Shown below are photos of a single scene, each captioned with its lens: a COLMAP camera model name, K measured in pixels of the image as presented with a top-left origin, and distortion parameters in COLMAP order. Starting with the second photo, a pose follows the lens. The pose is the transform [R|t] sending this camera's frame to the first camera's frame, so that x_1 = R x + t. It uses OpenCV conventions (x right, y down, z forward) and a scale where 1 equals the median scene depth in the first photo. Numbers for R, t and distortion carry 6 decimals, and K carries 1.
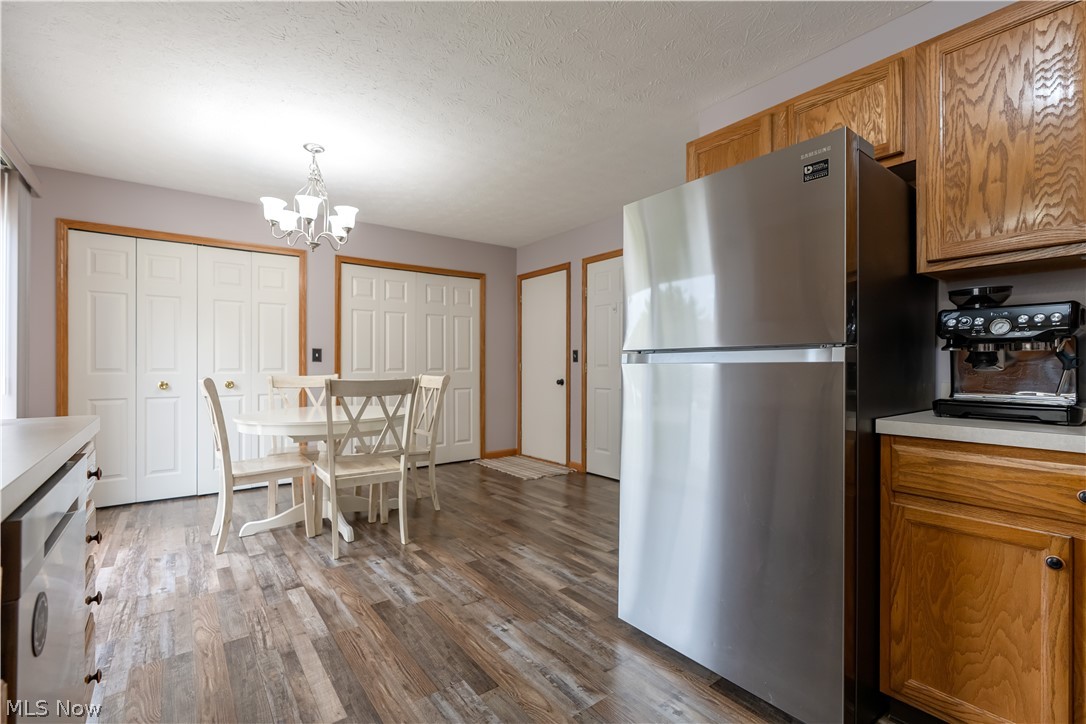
lens RADIAL K [[492.2, 0, 541.4], [0, 492.2, 364.2], [0, 0, 1]] dist [-0.000720, 0.000111]
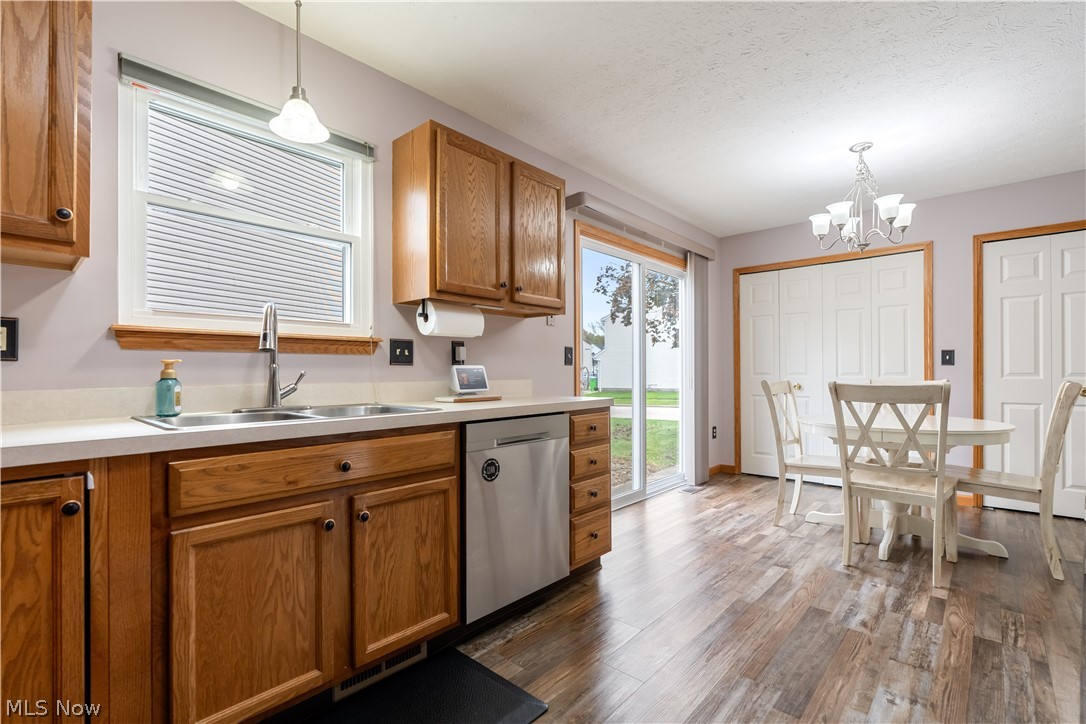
lens RADIAL K [[492.2, 0, 541.8], [0, 492.2, 373.1], [0, 0, 1]] dist [-0.000720, 0.000111]
pose [[0.183916, 0.001316, -0.982941, 0.442295], [0.005620, 0.999981, 0.002390, 0.005067], [0.982926, -0.005964, 0.183906, 0.225036]]
